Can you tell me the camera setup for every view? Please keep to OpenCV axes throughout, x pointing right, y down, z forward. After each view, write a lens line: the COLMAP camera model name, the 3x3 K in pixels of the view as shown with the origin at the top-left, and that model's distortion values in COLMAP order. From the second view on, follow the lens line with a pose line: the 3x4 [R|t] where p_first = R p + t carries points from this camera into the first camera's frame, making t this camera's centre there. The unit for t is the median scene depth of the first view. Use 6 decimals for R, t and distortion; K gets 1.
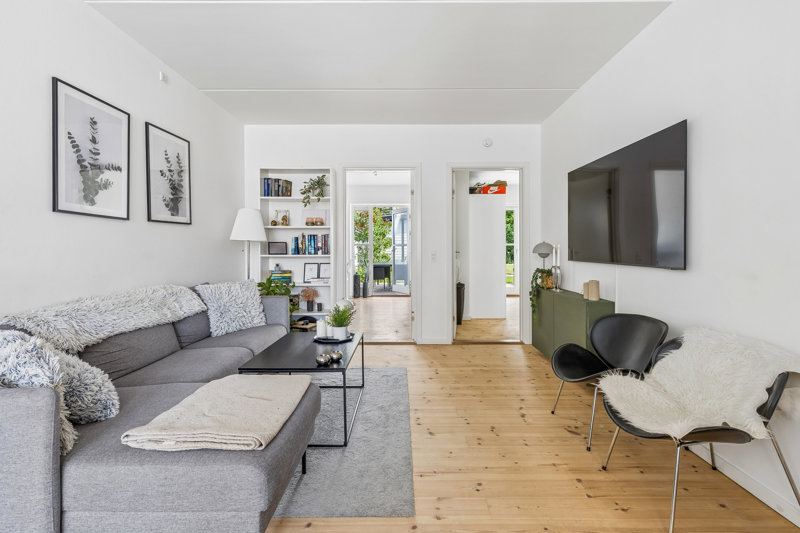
lens RADIAL K [[366.6, 0, 403.7], [0, 366.6, 245.7], [0, 0, 1]] dist [0.001929, -0.000001]
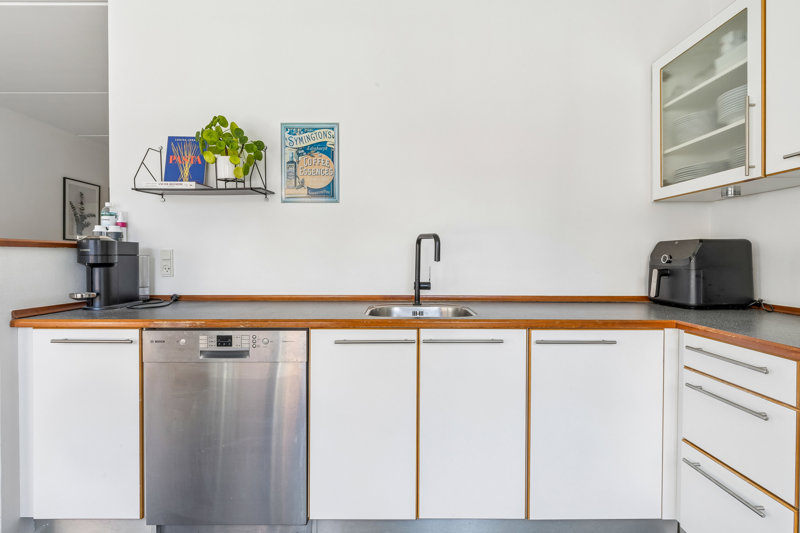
lens RADIAL K [[397.3, 0, 401.5], [0, 397.3, 259.6], [0, 0, 1]] dist [-0.005073, -0.001291]
pose [[0.999751, 0.013589, -0.017684, 0.861349], [-0.013359, 0.999826, 0.013048, -0.026251], [0.017858, -0.012808, 0.999758, -1.033491]]
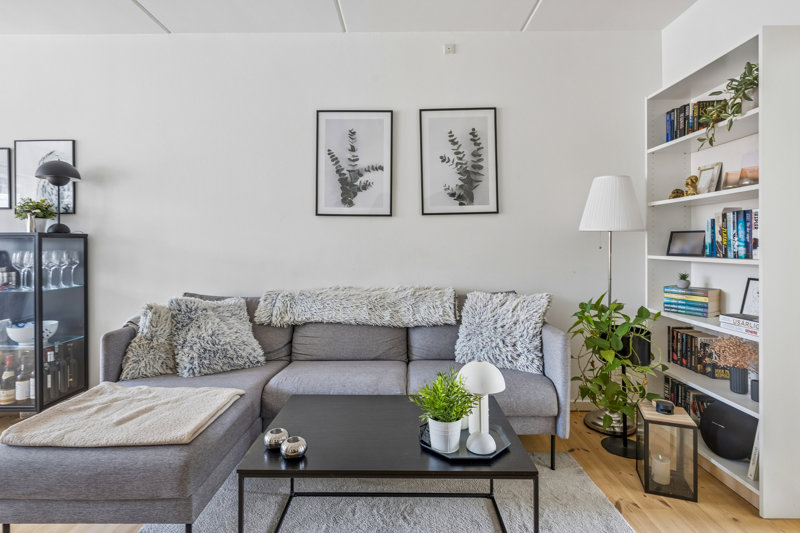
lens RADIAL K [[397.3, 0, 404.5], [0, 397.3, 247.1], [0, 0, 1]] dist [-0.005073, -0.001291]
pose [[-0.008452, 0.004205, -0.999955, 0.342386], [0.008834, 0.999952, 0.004130, 0.010247], [0.999925, -0.008799, -0.008488, 1.053762]]
